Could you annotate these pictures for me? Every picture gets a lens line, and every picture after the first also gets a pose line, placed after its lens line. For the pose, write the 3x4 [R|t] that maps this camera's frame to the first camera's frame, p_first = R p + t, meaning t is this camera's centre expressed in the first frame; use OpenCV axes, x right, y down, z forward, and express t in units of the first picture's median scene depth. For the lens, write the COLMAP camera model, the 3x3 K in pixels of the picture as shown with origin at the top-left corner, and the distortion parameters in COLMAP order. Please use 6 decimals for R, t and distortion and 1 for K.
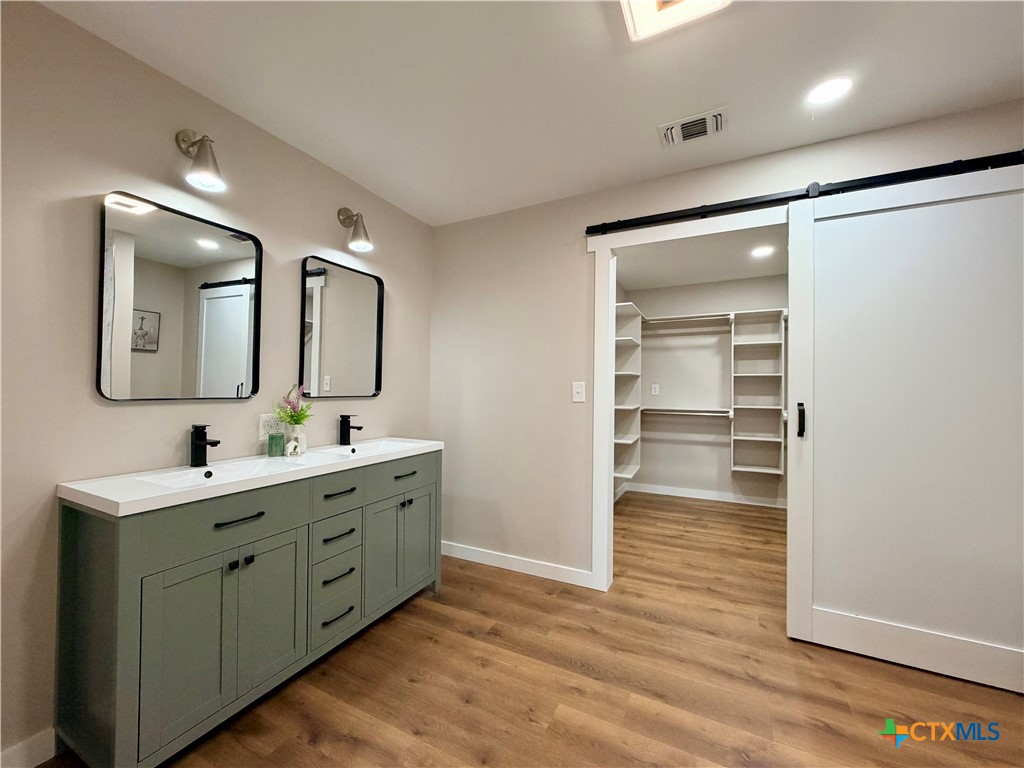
lens RADIAL K [[406.6, 0, 512.0], [0, 406.6, 384.0], [0, 0, 1]] dist [-0.000217, 0.000171]
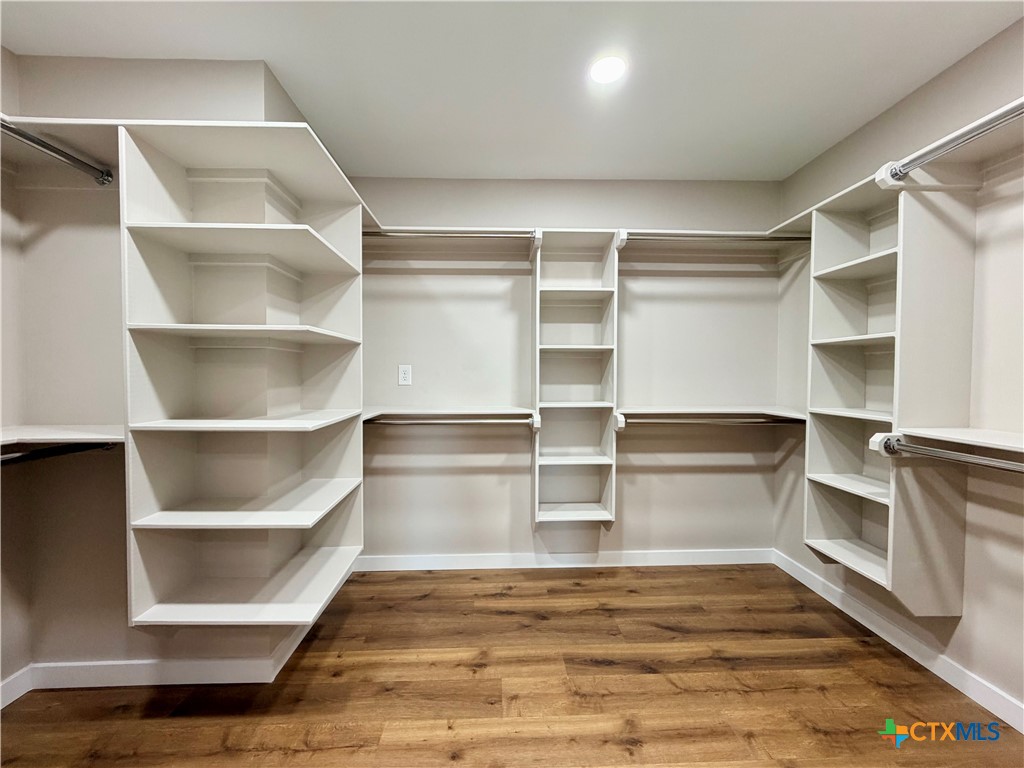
lens RADIAL K [[406.6, 0, 512.0], [0, 406.6, 384.0], [0, 0, 1]] dist [-0.000217, 0.000171]
pose [[0.873033, -0.016801, 0.487371, 0.246590], [0.000400, 0.999431, 0.033736, 0.009247], [-0.487661, -0.029258, 0.872543, 0.539520]]
